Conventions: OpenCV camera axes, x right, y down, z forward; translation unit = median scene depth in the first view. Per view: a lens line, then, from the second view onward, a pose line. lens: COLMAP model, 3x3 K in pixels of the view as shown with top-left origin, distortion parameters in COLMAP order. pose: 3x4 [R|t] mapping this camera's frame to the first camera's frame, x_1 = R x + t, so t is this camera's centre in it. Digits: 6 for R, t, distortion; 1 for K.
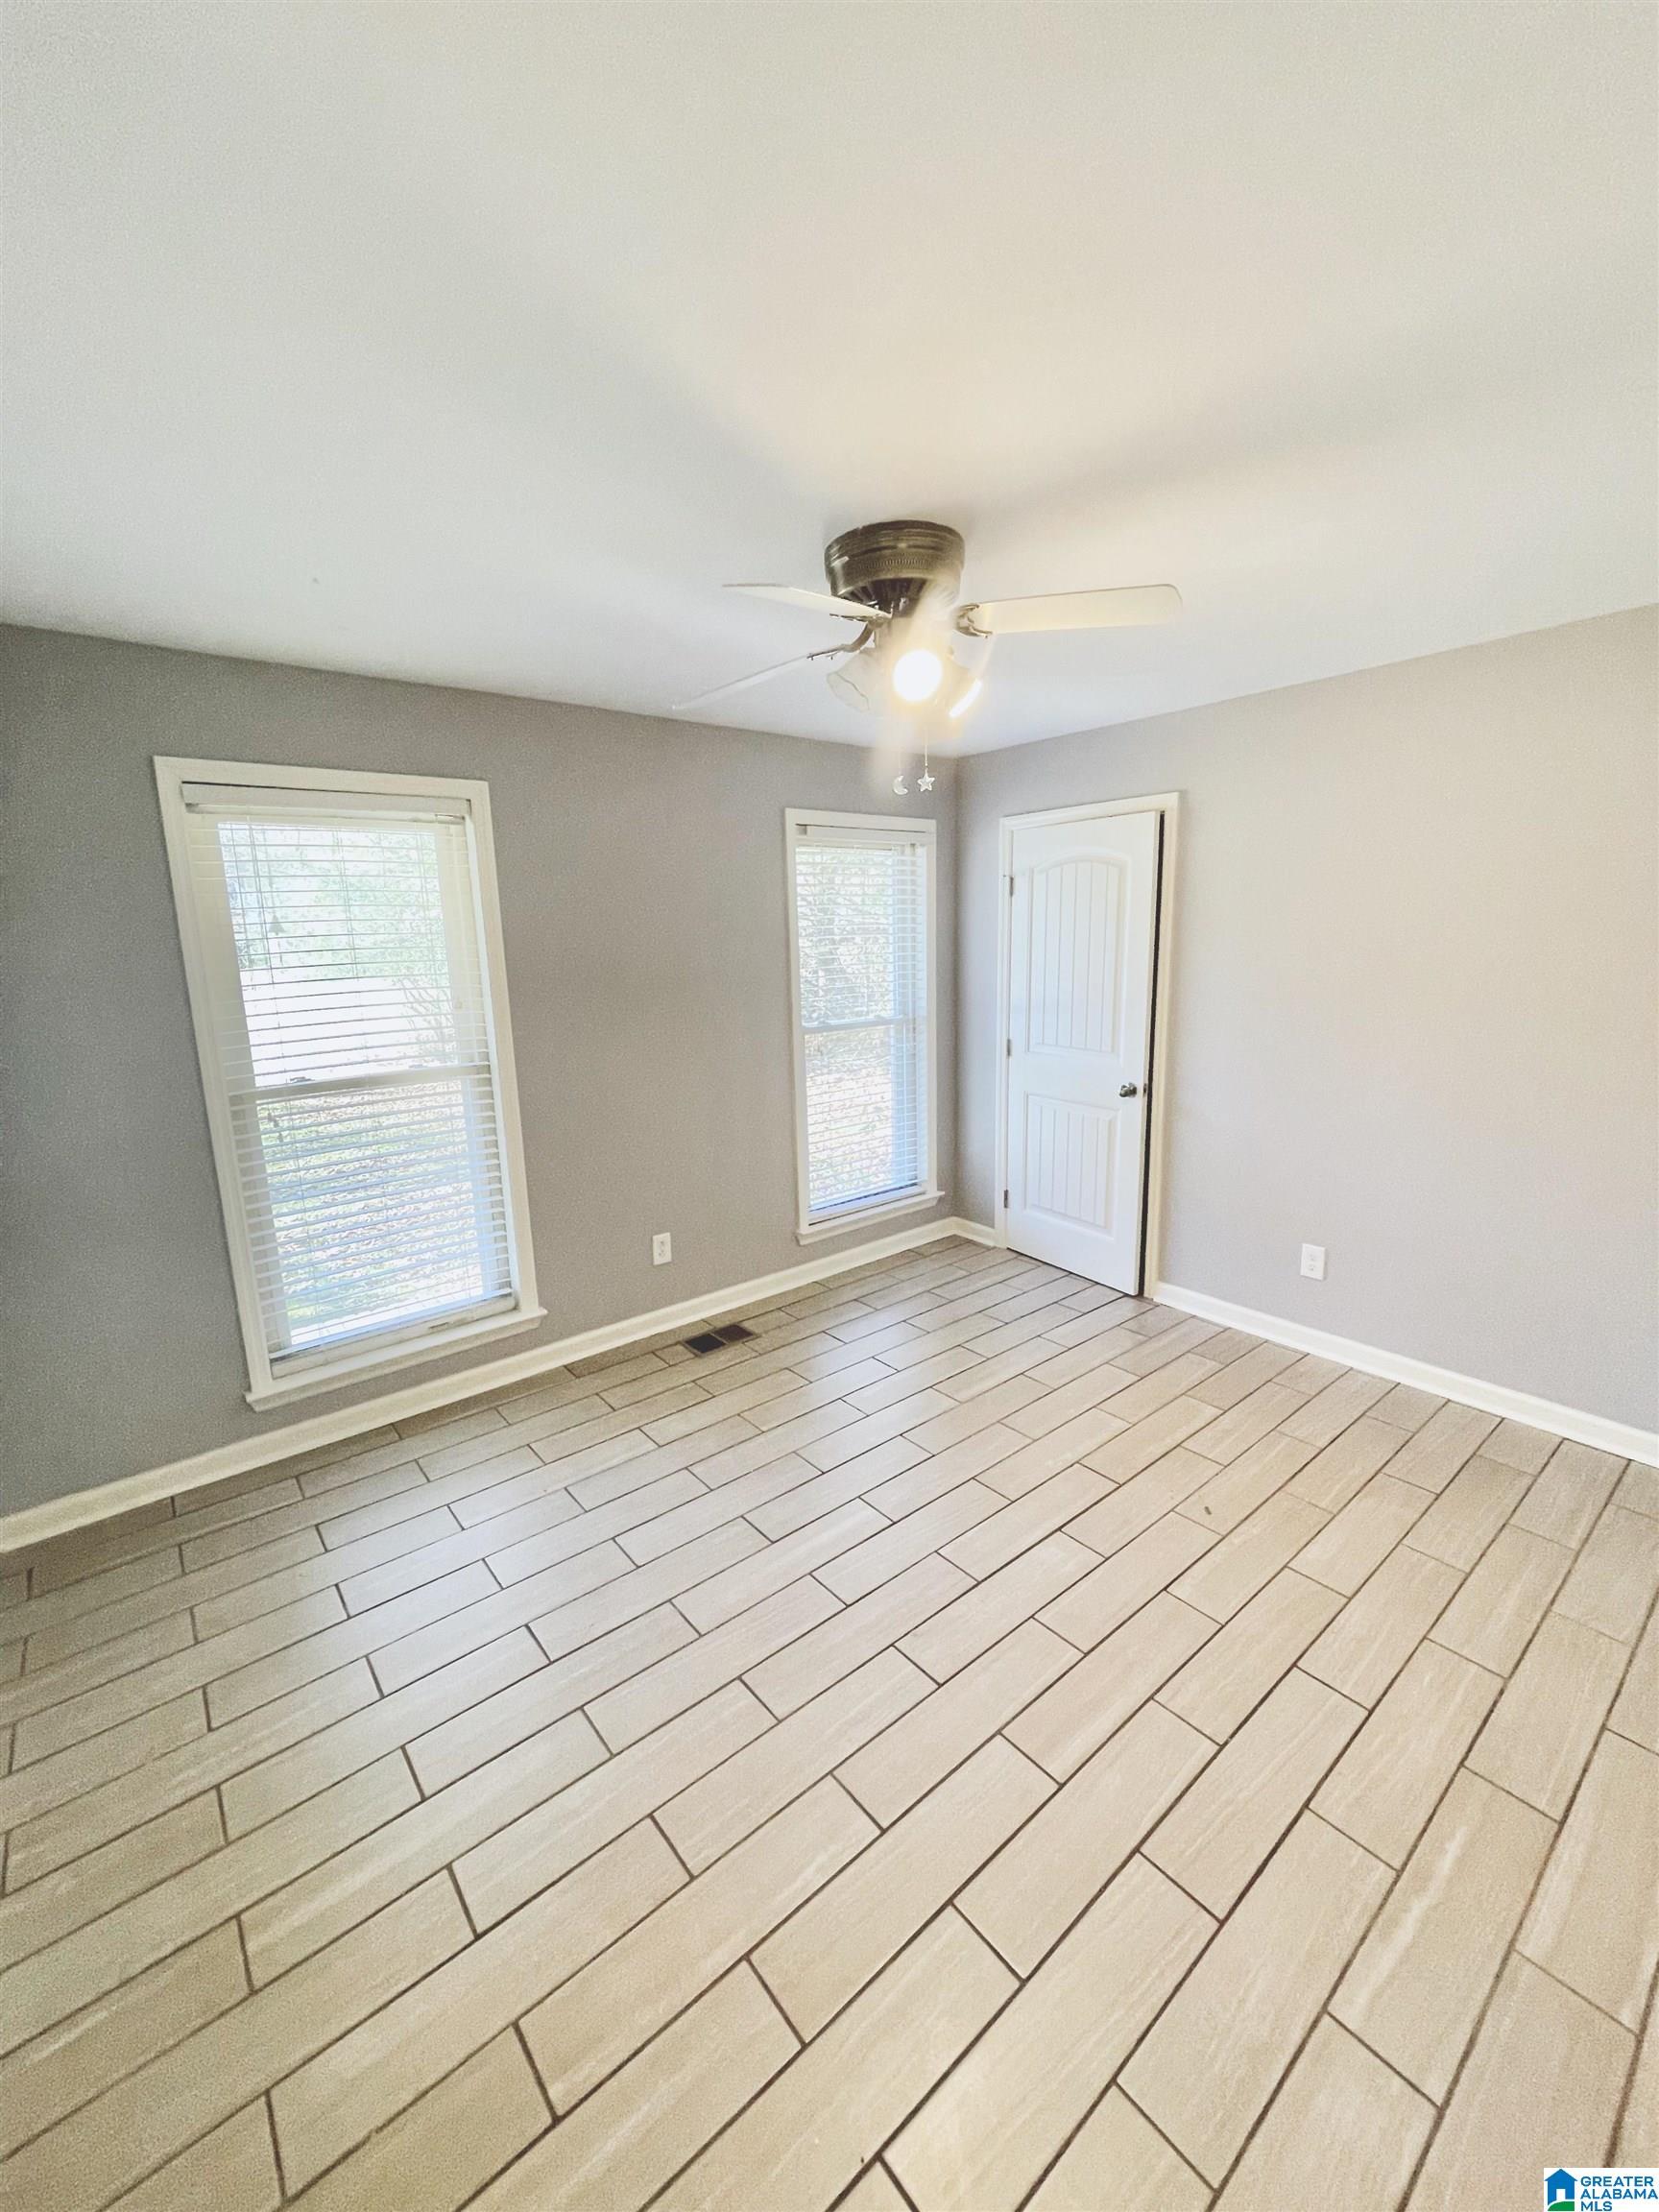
lens RADIAL K [[889.4, 0, 830.1], [0, 889.4, 1105.3], [0, 0, 1]] dist [-0.003442, -0.000176]
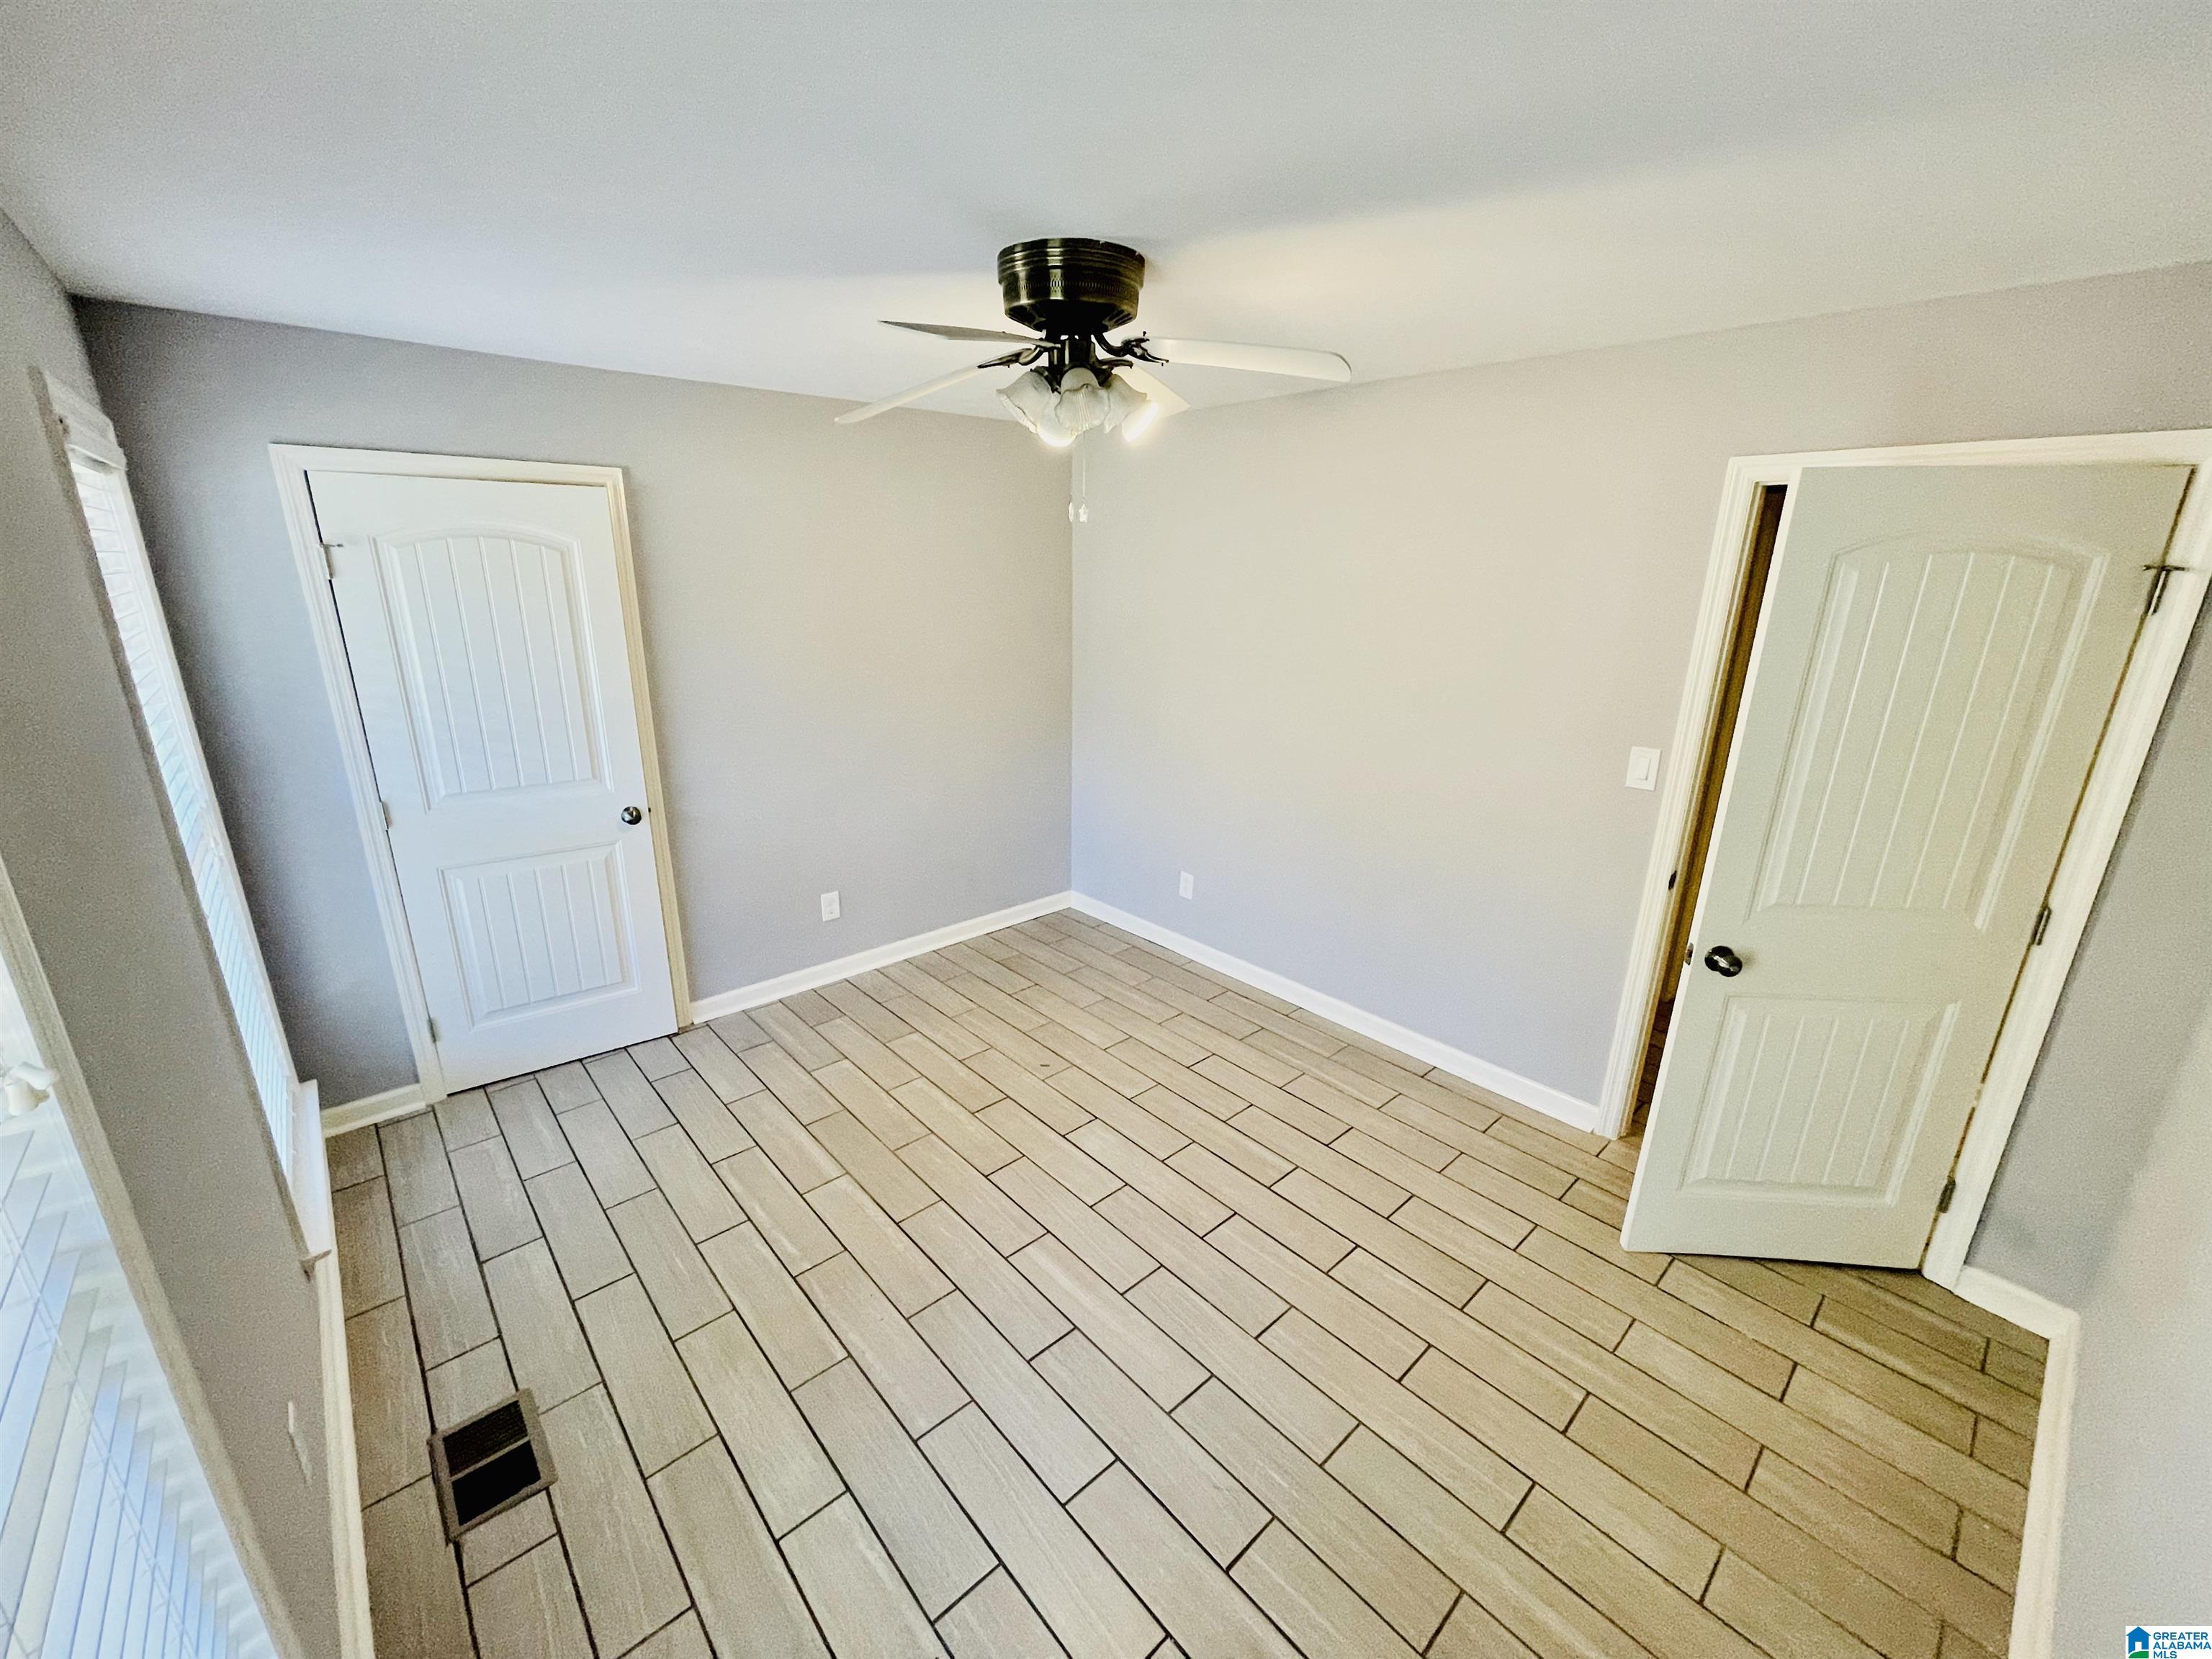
lens RADIAL K [[889.4, 0, 1104.0], [0, 889.4, 830.3], [0, 0, 1]] dist [-0.003442, -0.000176]
pose [[-0.046284, -0.266133, 0.962824, -0.567007], [0.181378, 0.945597, 0.270090, -0.167162], [-0.982324, 0.187136, 0.004505, 0.604125]]
